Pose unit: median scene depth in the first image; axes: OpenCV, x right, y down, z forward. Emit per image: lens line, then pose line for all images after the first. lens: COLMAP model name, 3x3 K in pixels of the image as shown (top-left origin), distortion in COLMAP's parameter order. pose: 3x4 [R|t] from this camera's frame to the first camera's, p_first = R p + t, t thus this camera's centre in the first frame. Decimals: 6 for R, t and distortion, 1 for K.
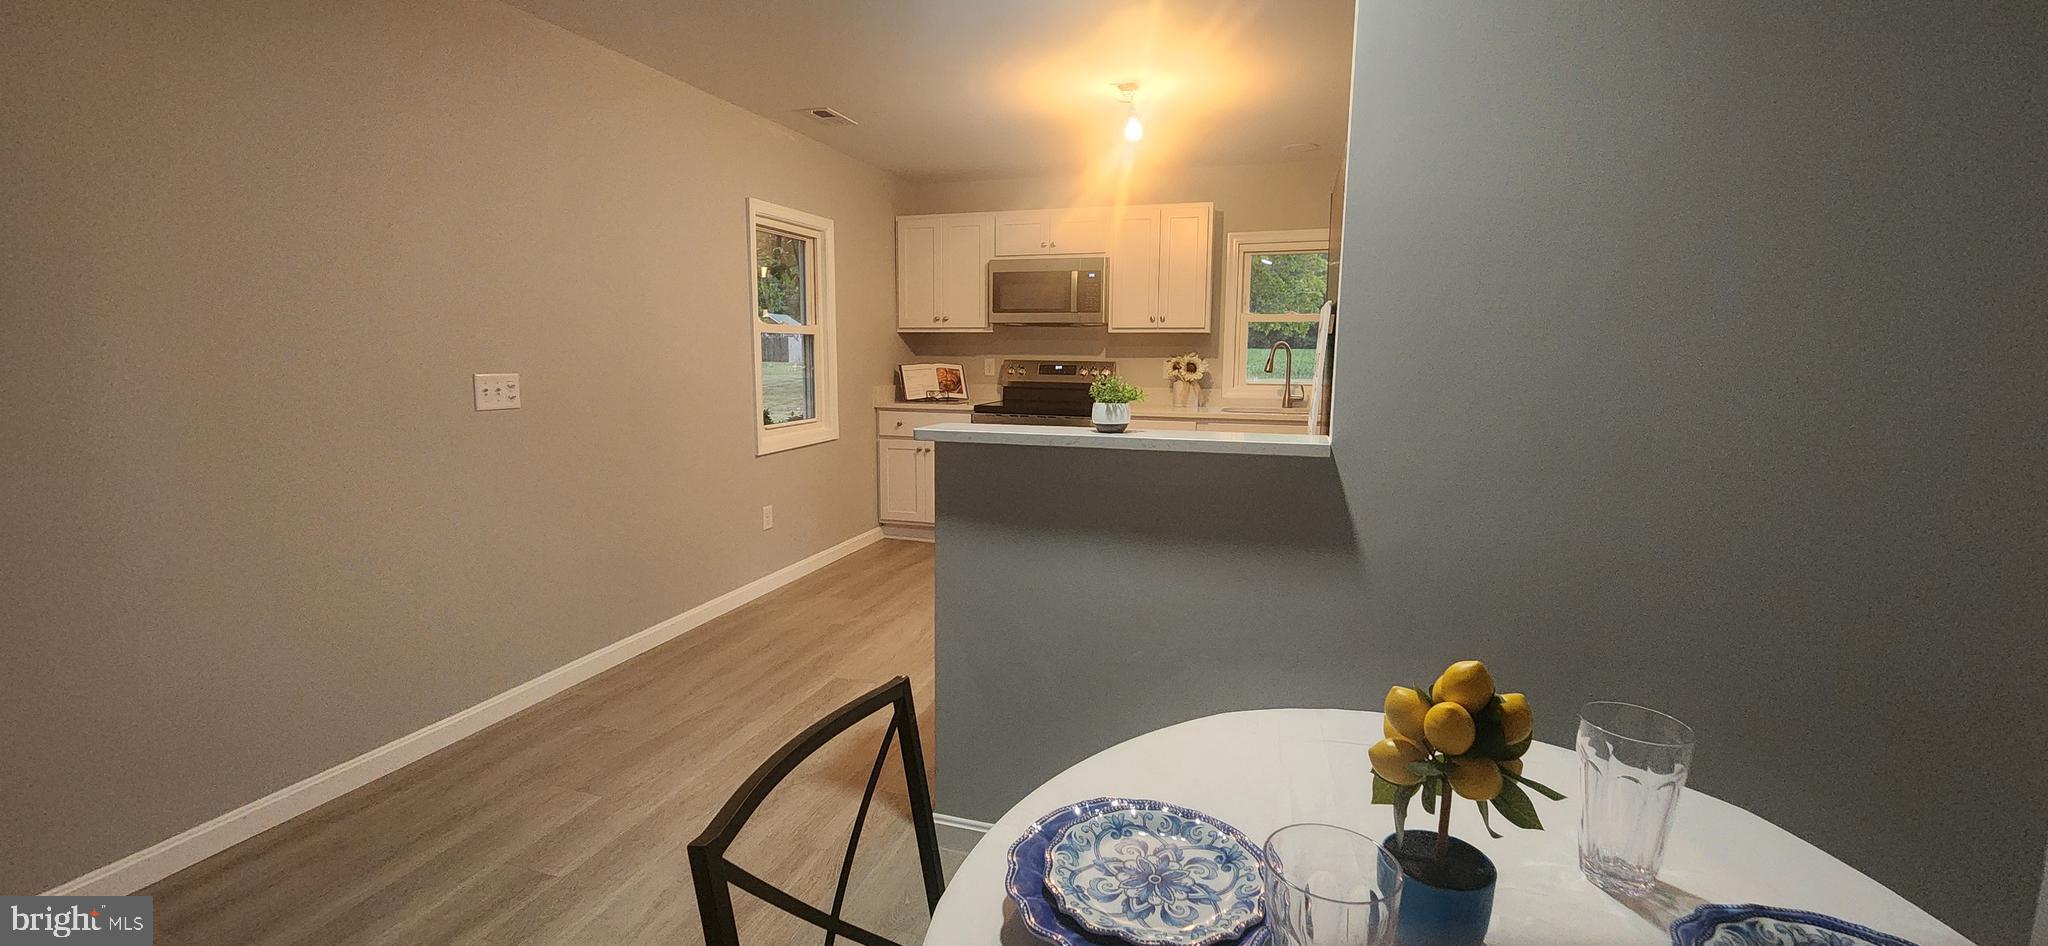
lens RADIAL K [[837.0, 0, 1018.0], [0, 837.0, 456.4], [0, 0, 1]] dist [-0.006149, 0.002594]
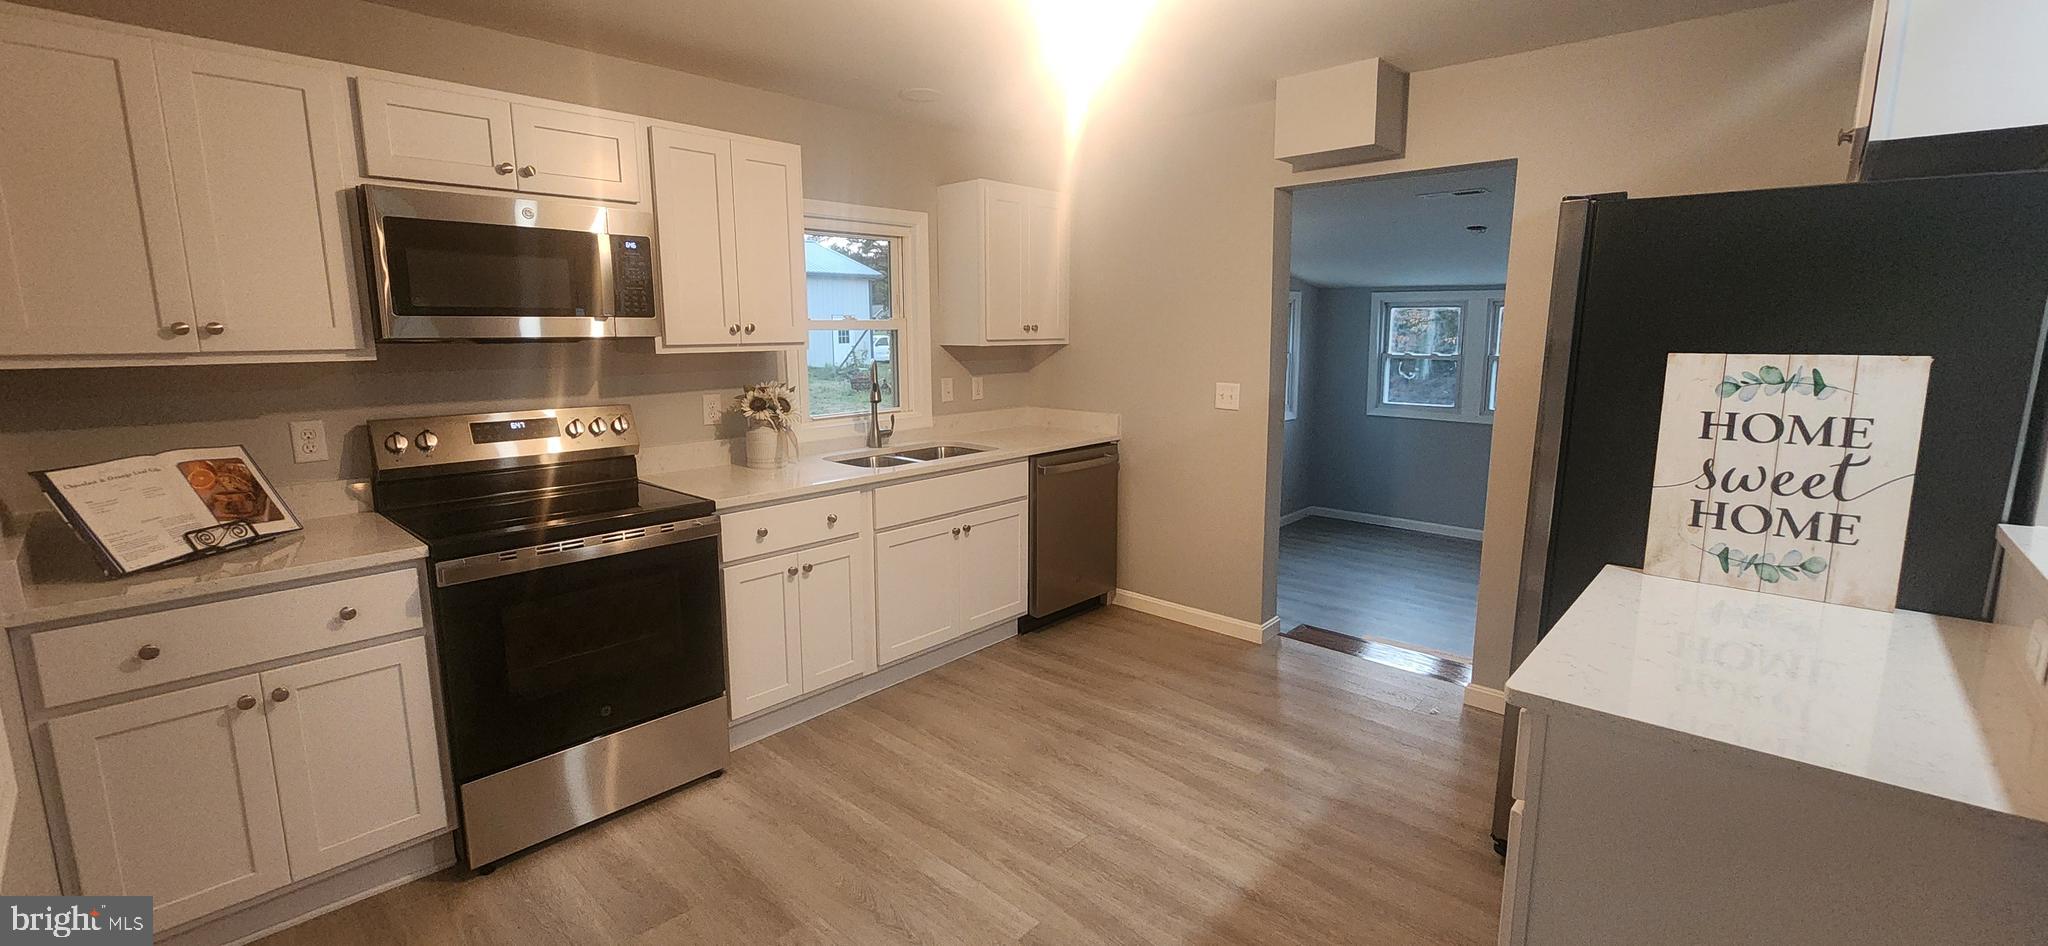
lens RADIAL K [[837.0, 0, 1018.7], [0, 837.0, 459.0], [0, 0, 1]] dist [-0.006149, 0.002594]
pose [[0.418116, -0.148928, 0.896102, -0.296005], [0.123759, 0.986610, 0.106225, -0.111901], [-0.899924, 0.066486, 0.430949, 0.574339]]
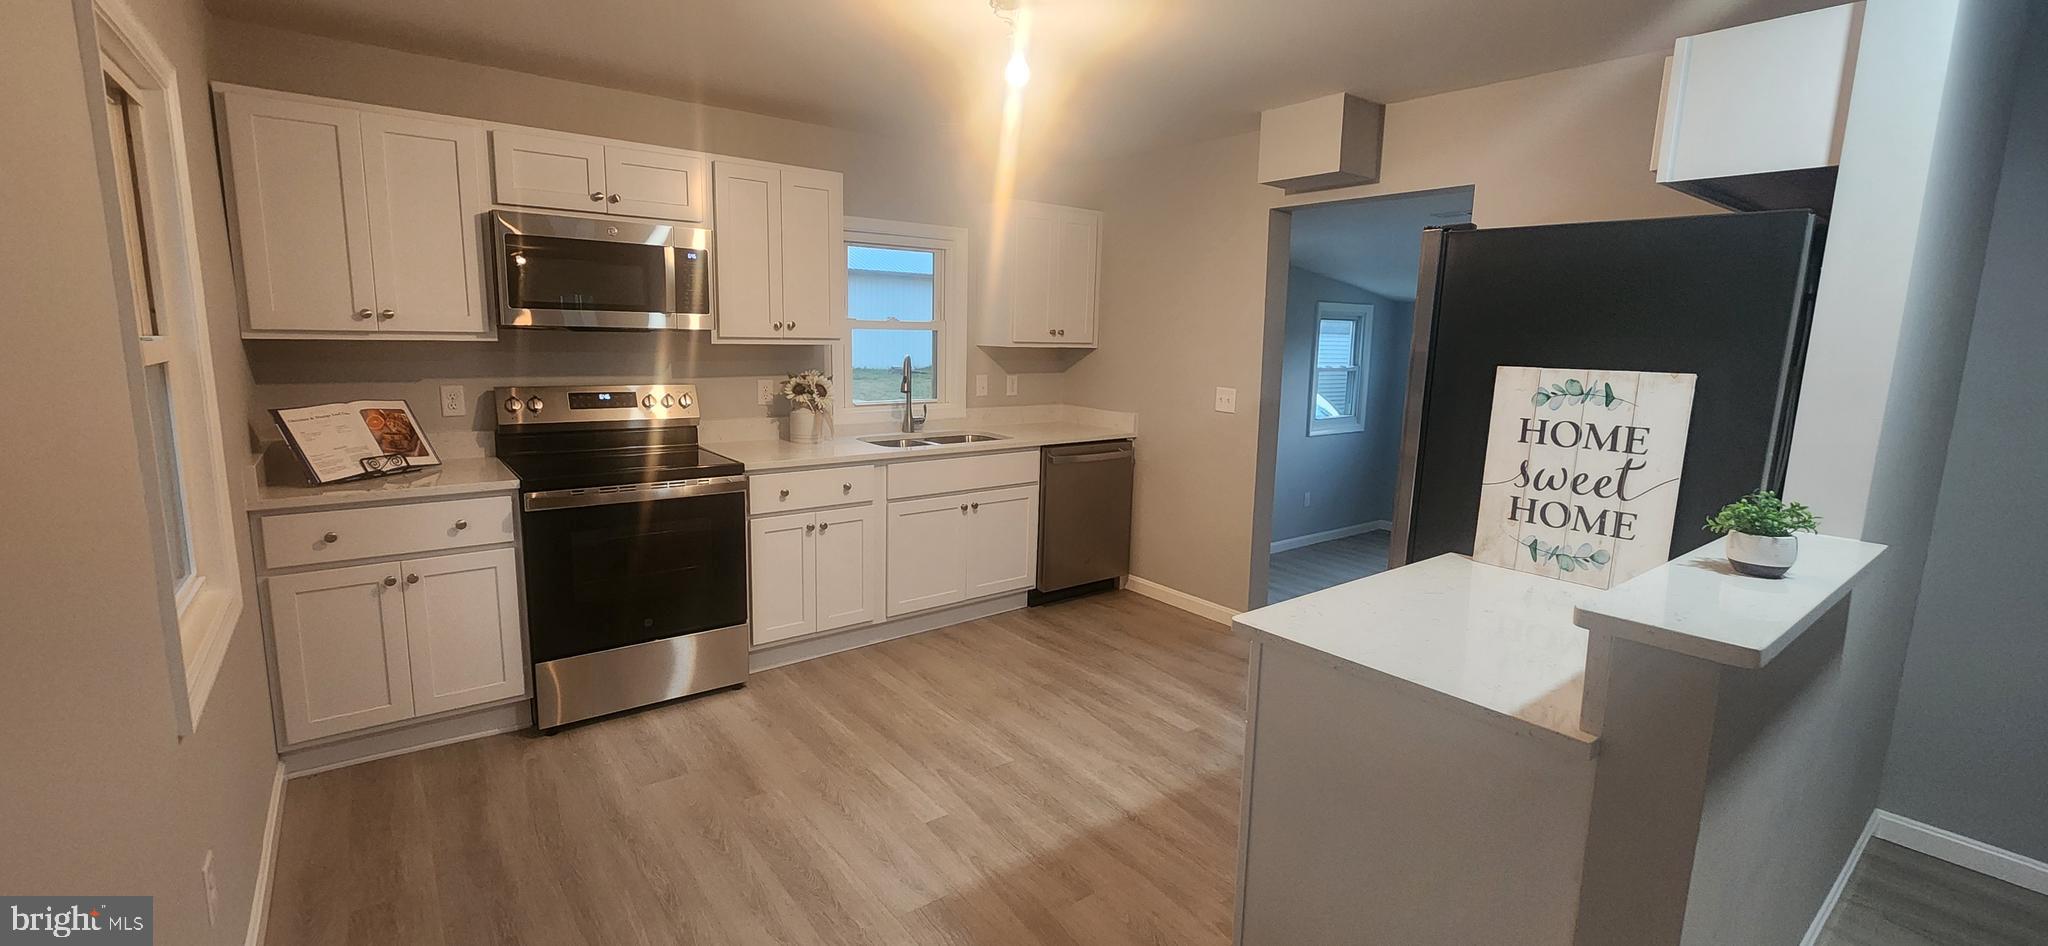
lens RADIAL K [[837.0, 0, 1019.3], [0, 837.0, 459.1], [0, 0, 1]] dist [-0.006149, 0.002594]
pose [[0.561018, -0.118149, 0.819328, -0.320857], [0.087709, 0.992675, 0.083089, -0.092517], [-0.823144, 0.025248, 0.567272, 0.430842]]
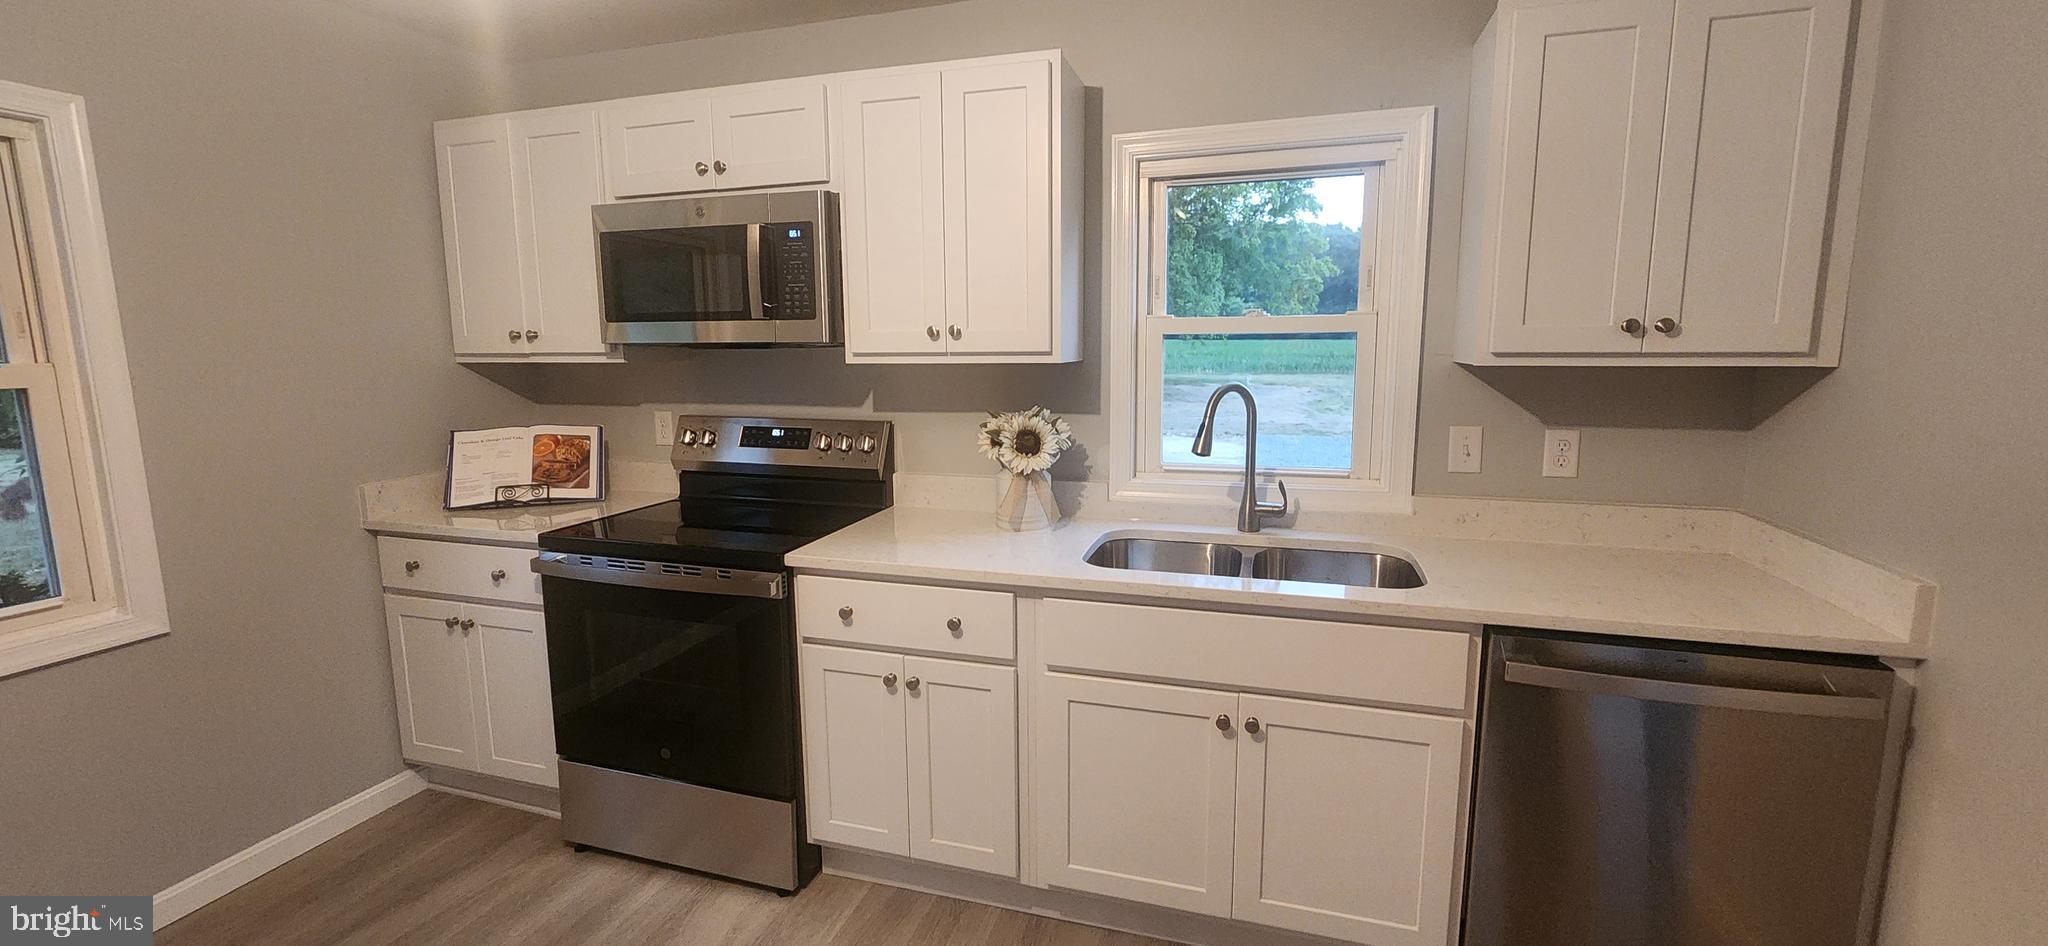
lens RADIAL K [[837.0, 0, 1019.9], [0, 837.0, 457.8], [0, 0, 1]] dist [-0.006149, 0.002594]
pose [[0.999902, -0.013971, -0.000577, 0.204999], [0.013975, 0.999872, 0.007775, -0.102353], [0.000468, -0.007782, 0.999970, 0.568935]]
